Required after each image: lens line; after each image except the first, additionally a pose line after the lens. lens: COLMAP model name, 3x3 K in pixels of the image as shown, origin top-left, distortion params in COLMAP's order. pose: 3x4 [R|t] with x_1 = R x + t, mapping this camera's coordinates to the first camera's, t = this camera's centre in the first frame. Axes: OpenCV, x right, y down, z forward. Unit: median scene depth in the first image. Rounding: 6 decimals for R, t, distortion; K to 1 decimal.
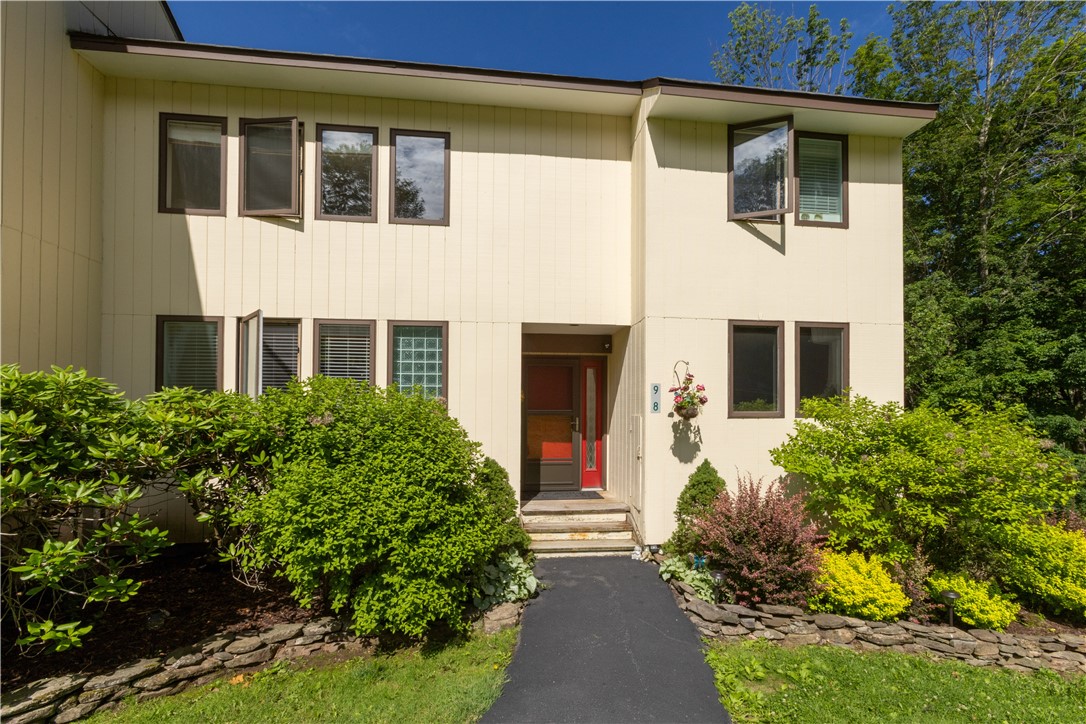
lens RADIAL K [[612.3, 0, 543.6], [0, 612.3, 377.6], [0, 0, 1]] dist [0.022707, 0.000661]
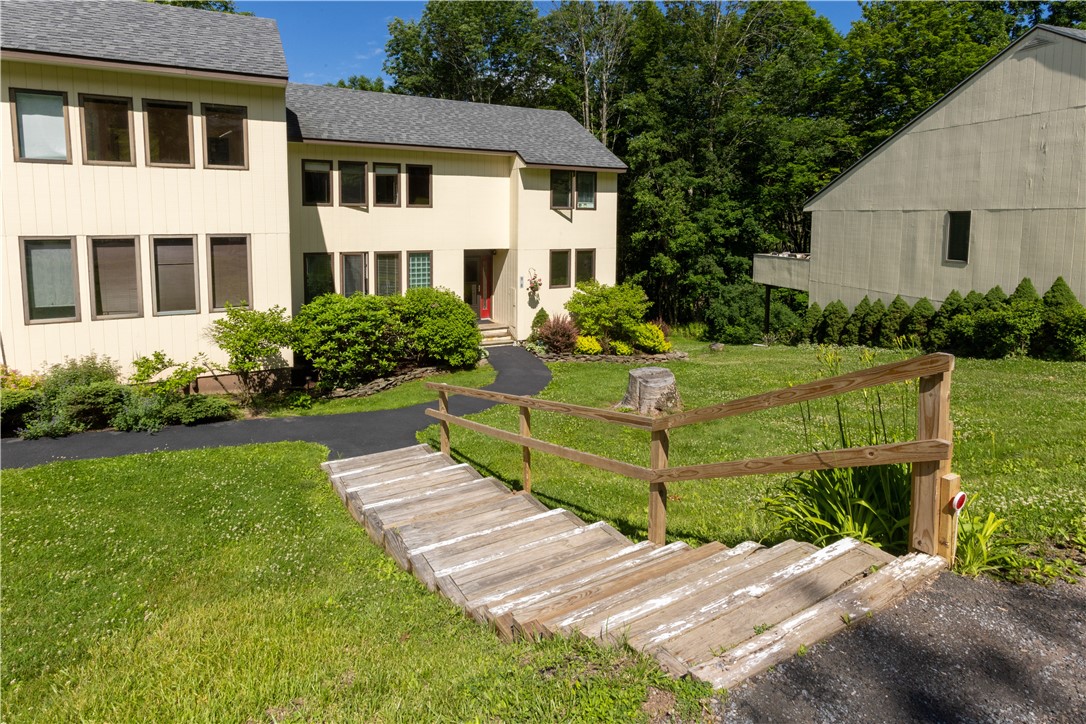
lens RADIAL K [[908.1, 0, 543.0], [0, 908.1, 362.0], [0, 0, 1]] dist [0.003030, 0.000293]
pose [[0.953480, -0.062982, 0.294803, -0.826530], [-0.009744, 0.970982, 0.238955, -0.525086], [-0.301299, -0.230711, 0.925198, -2.463066]]
